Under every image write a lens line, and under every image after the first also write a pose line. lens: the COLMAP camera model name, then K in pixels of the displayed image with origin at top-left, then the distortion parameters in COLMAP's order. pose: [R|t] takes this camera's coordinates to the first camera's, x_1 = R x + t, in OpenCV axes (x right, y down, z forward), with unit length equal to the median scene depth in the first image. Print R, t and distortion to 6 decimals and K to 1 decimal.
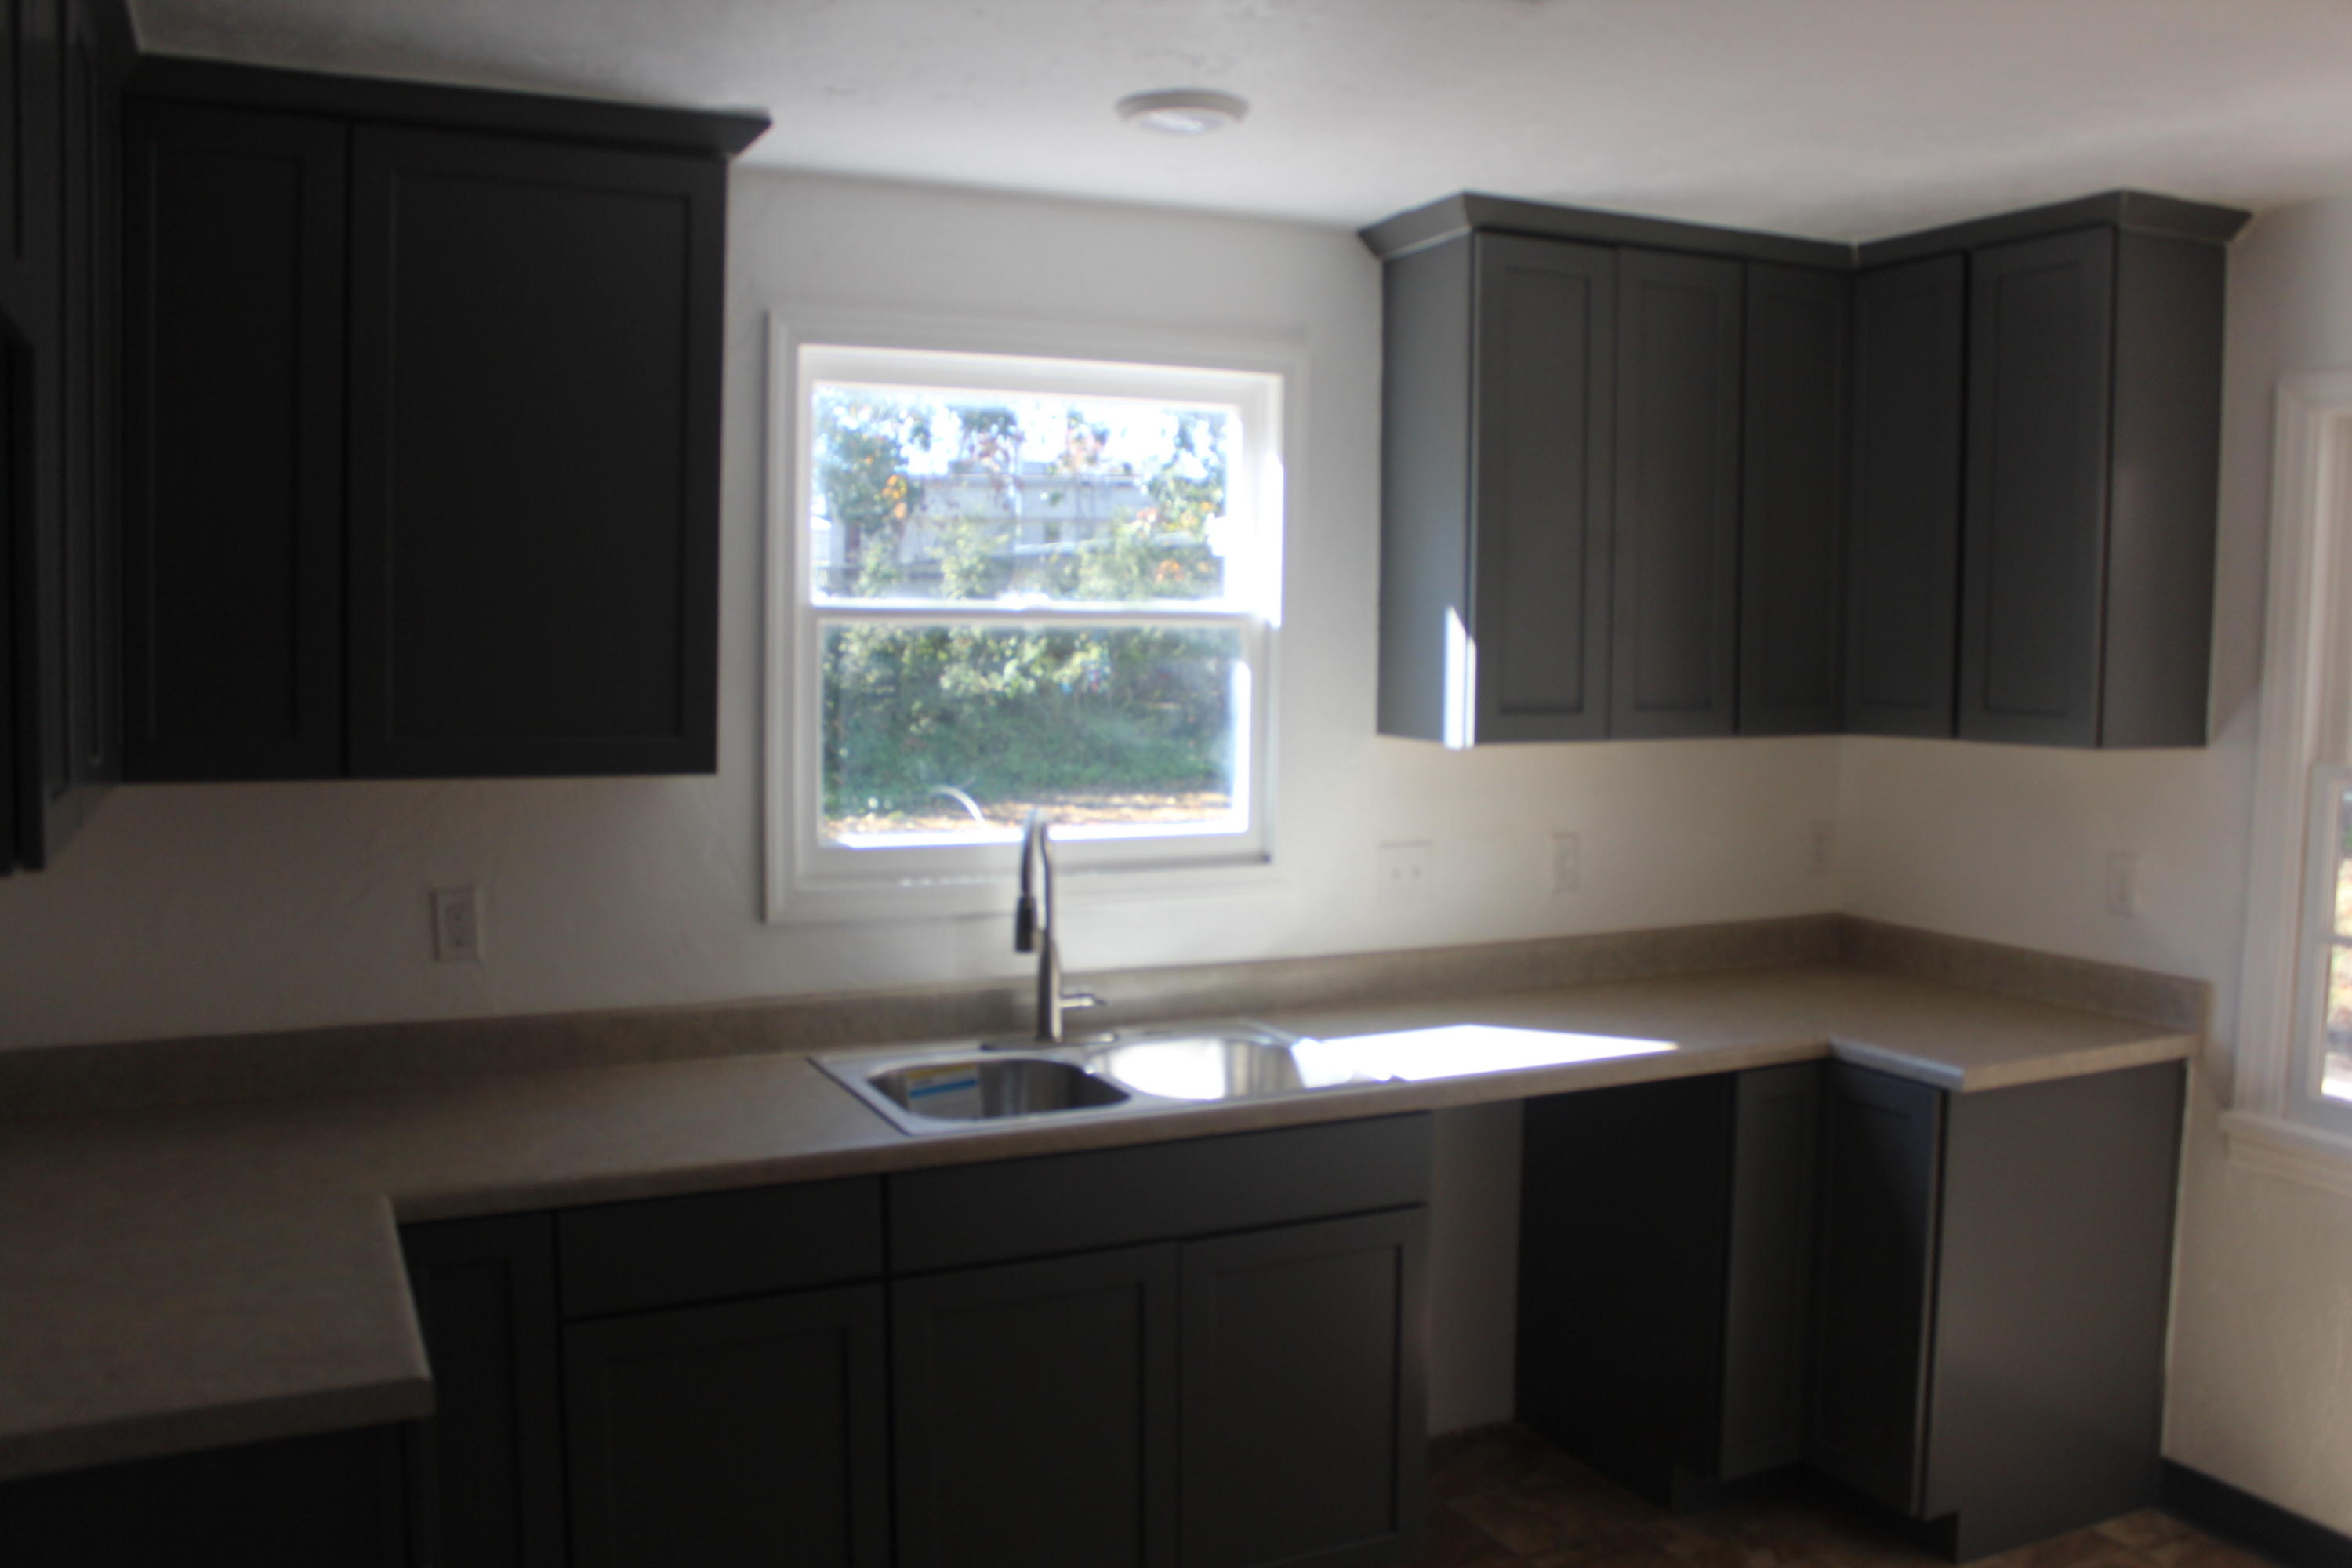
lens RADIAL K [[2012.3, 0, 1158.2], [0, 2012.3, 794.9], [0, 0, 1]] dist [-0.147037, 0.125363]
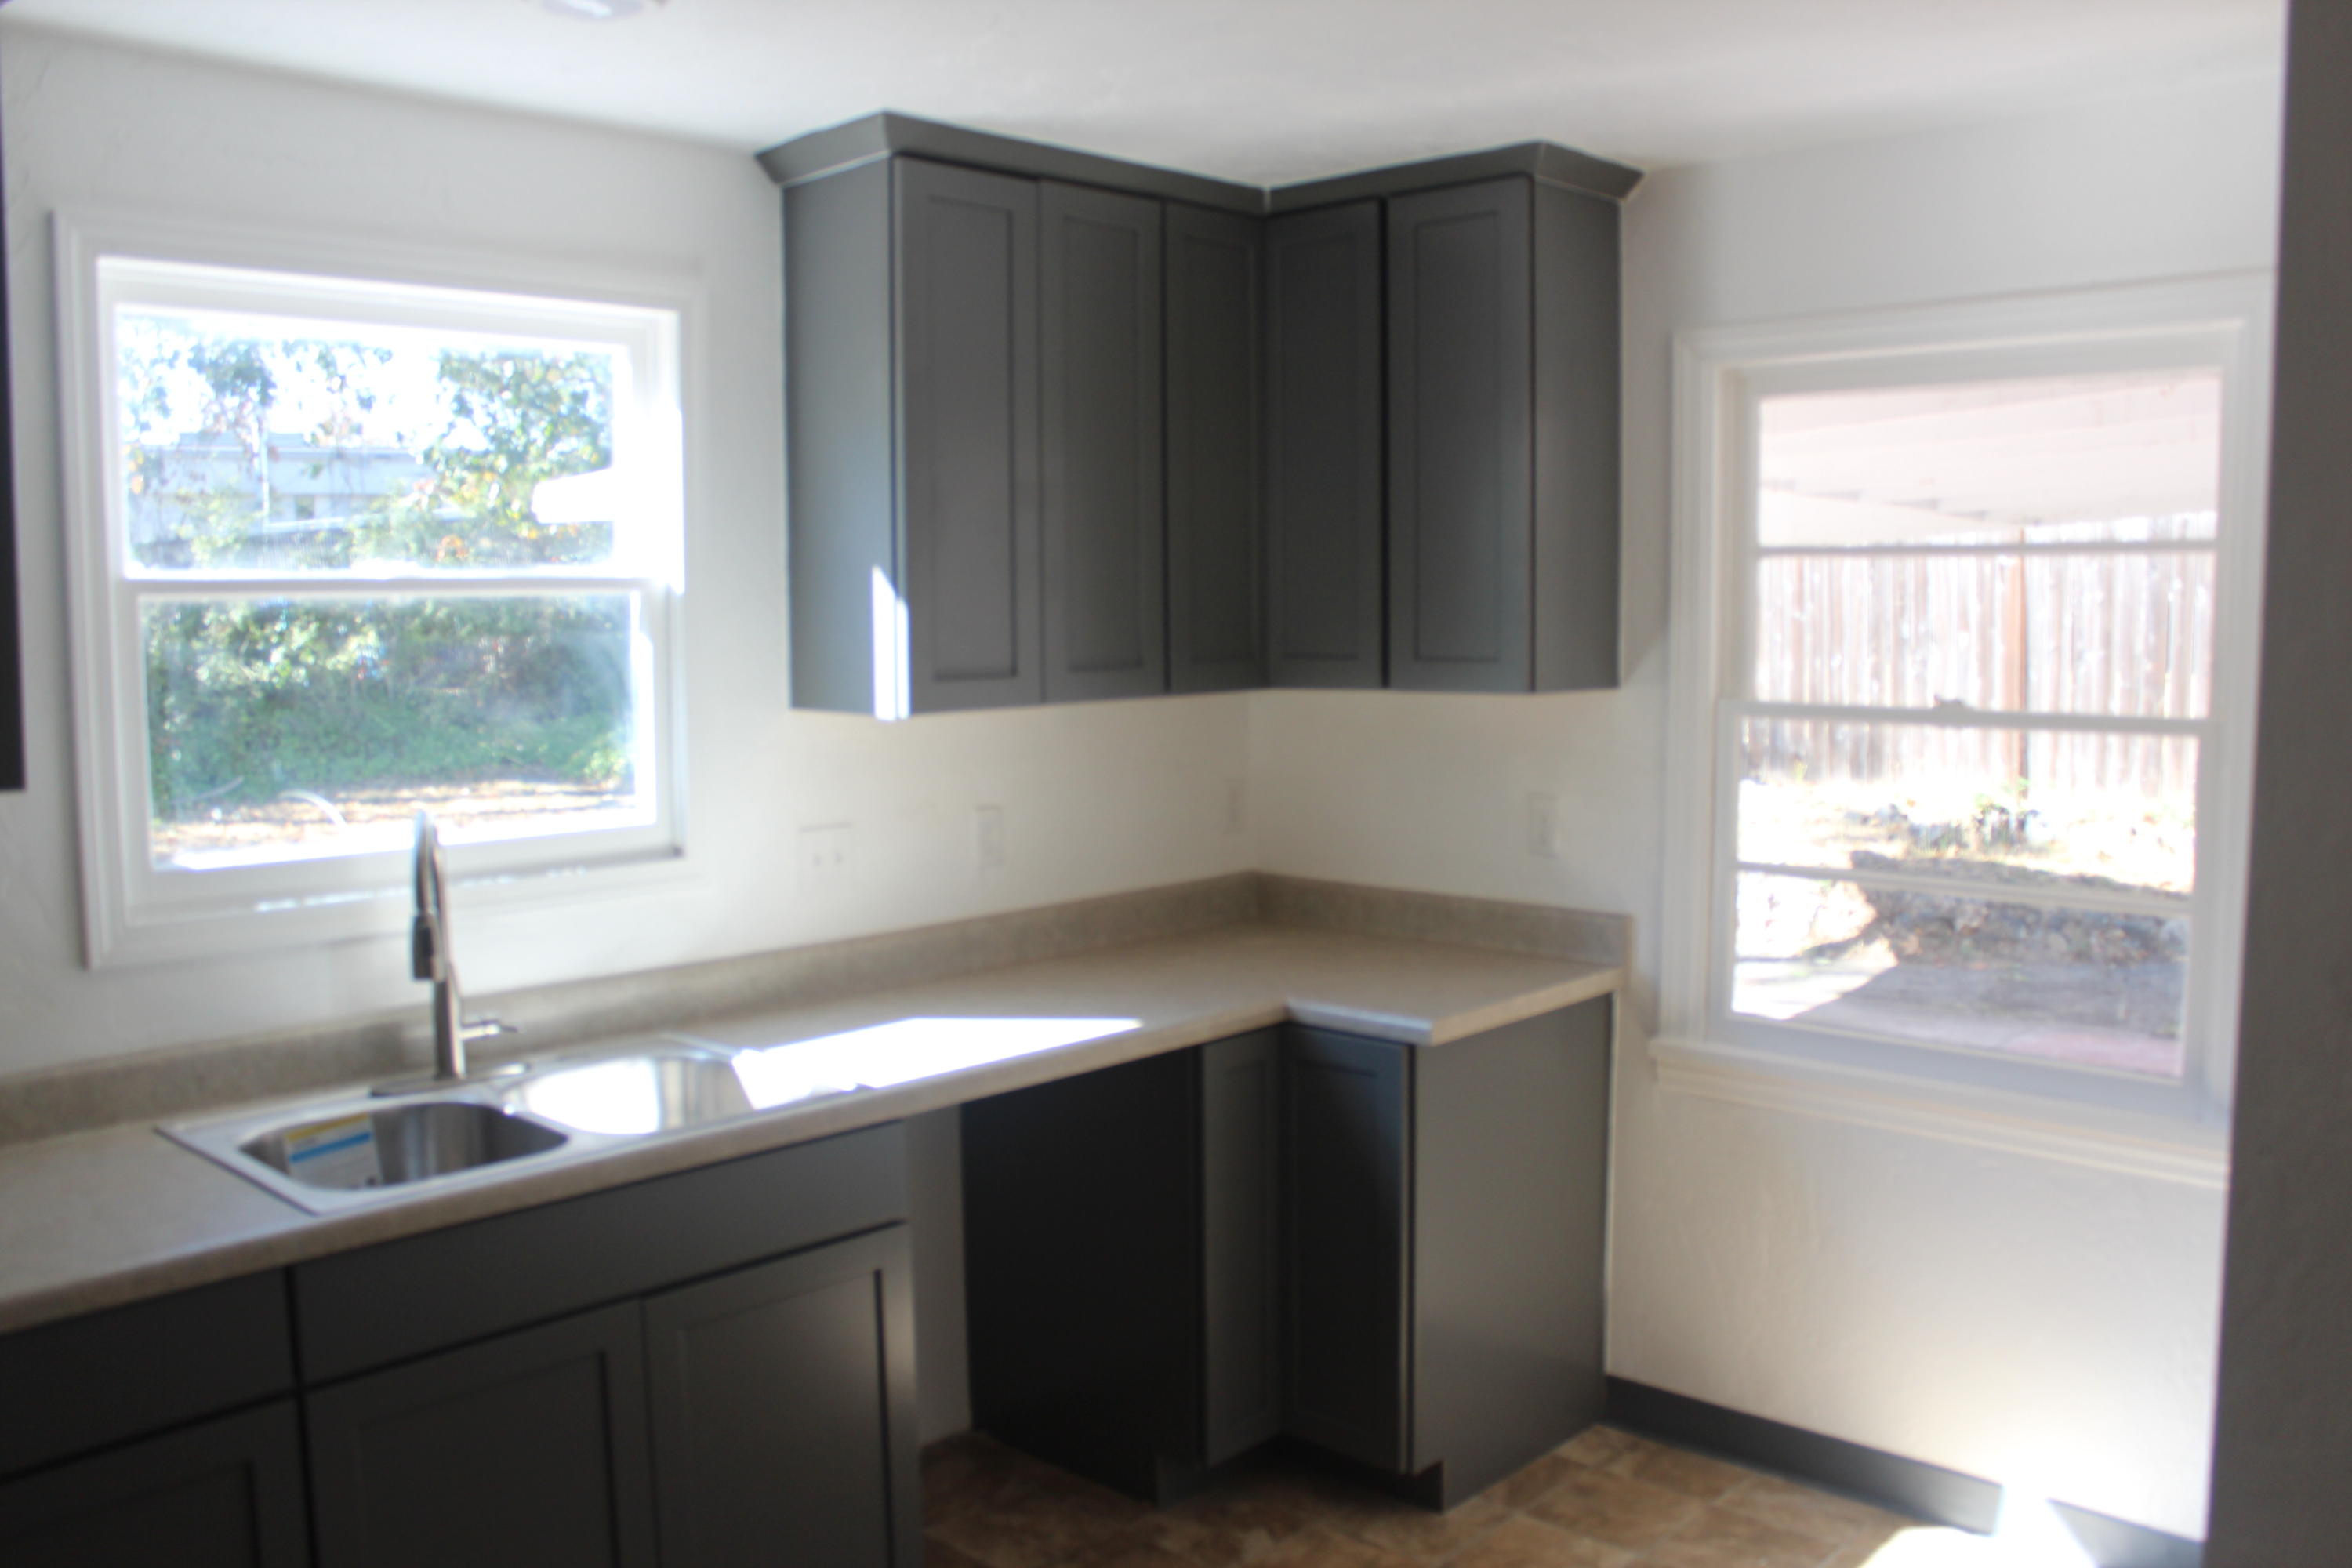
lens RADIAL K [[2012.3, 0, 1191.0], [0, 2012.3, 787.2], [0, 0, 1]] dist [-0.147037, 0.125363]
pose [[0.931266, -0.051762, 0.360645, -0.055931], [0.047993, 0.998659, 0.019403, -0.003554], [-0.361165, -0.000761, 0.932501, 0.094150]]
